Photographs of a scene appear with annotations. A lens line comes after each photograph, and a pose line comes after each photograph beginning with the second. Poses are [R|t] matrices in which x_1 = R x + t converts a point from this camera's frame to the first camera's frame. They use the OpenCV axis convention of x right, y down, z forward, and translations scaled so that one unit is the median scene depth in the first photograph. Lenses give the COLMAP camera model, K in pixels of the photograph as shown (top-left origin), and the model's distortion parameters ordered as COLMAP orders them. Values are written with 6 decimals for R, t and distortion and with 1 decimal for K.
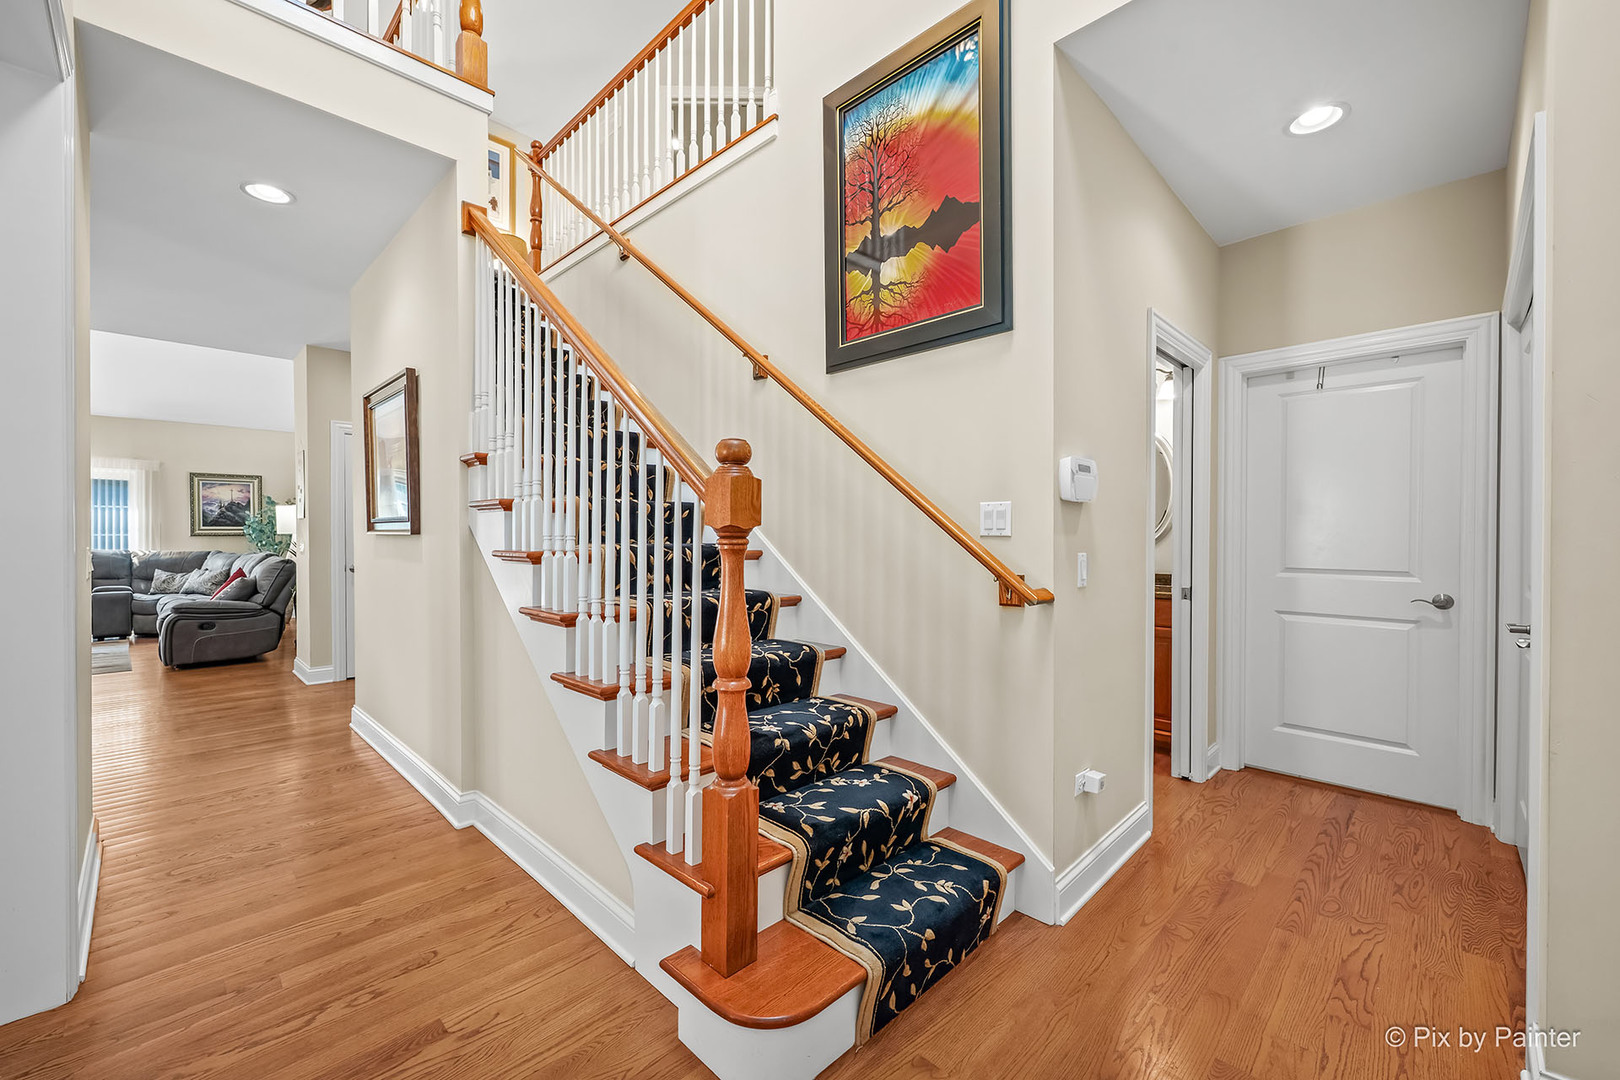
lens RADIAL K [[648.7, 0, 804.3], [0, 648.7, 540.5], [0, 0, 1]] dist [-0.002674, 0.000250]
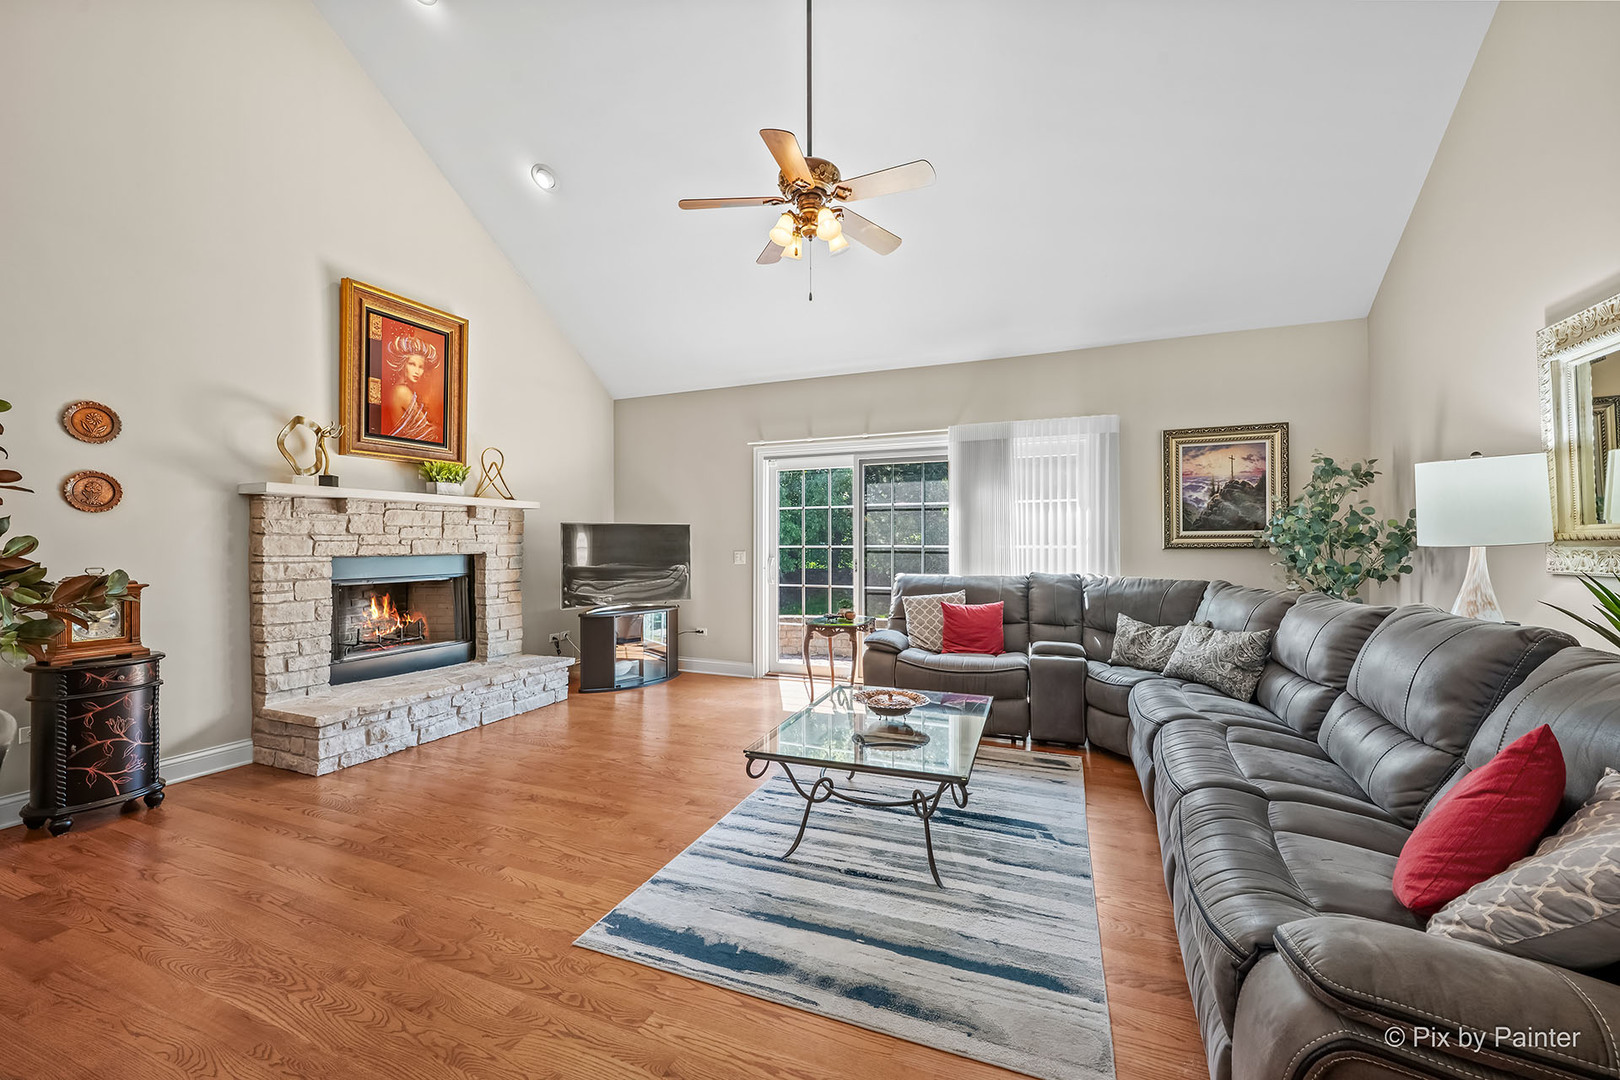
lens RADIAL K [[648.7, 0, 807.8], [0, 648.7, 538.3], [0, 0, 1]] dist [-0.002674, 0.000250]
pose [[0.378118, -0.010658, -0.925696, -0.580986], [-0.007328, 0.999868, -0.014505, -0.006160], [0.925728, 0.012268, 0.377990, 0.540578]]
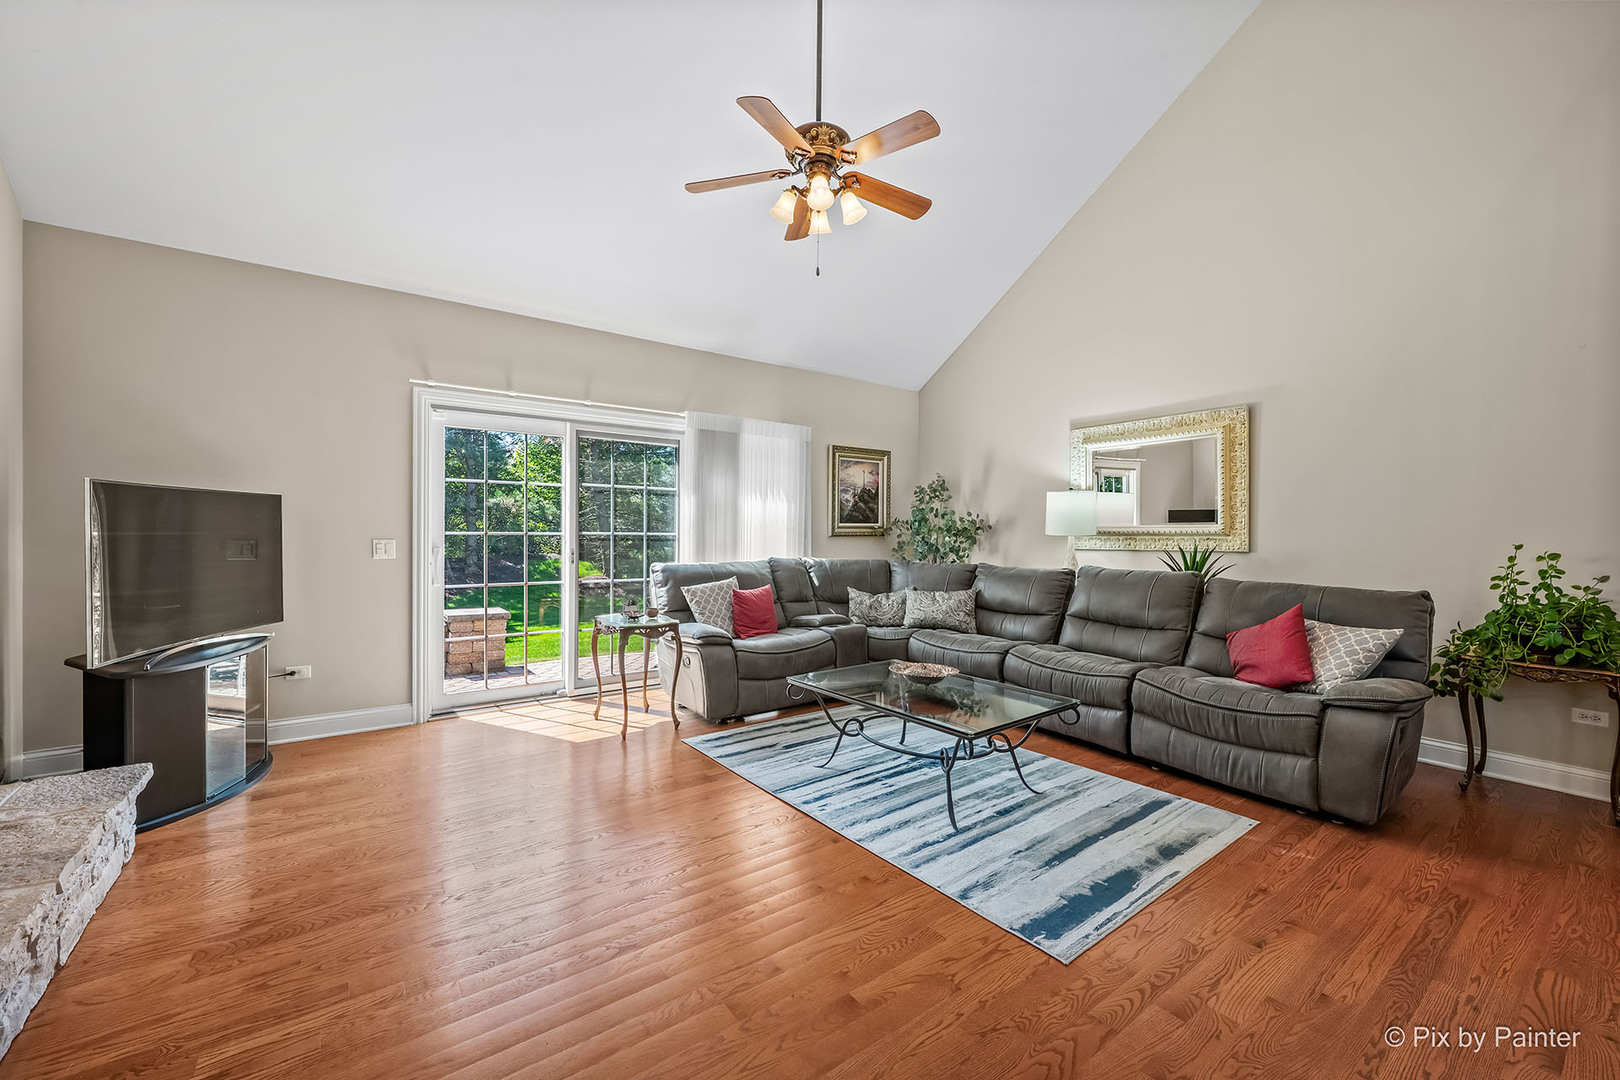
lens RADIAL K [[648.7, 0, 814.4], [0, 648.7, 535.1], [0, 0, 1]] dist [-0.002674, 0.000250]
pose [[0.989853, 0.007121, -0.141918, -0.893029], [-0.008029, 0.999951, -0.005830, -0.004625], [0.141869, 0.006910, 0.989861, 0.318144]]
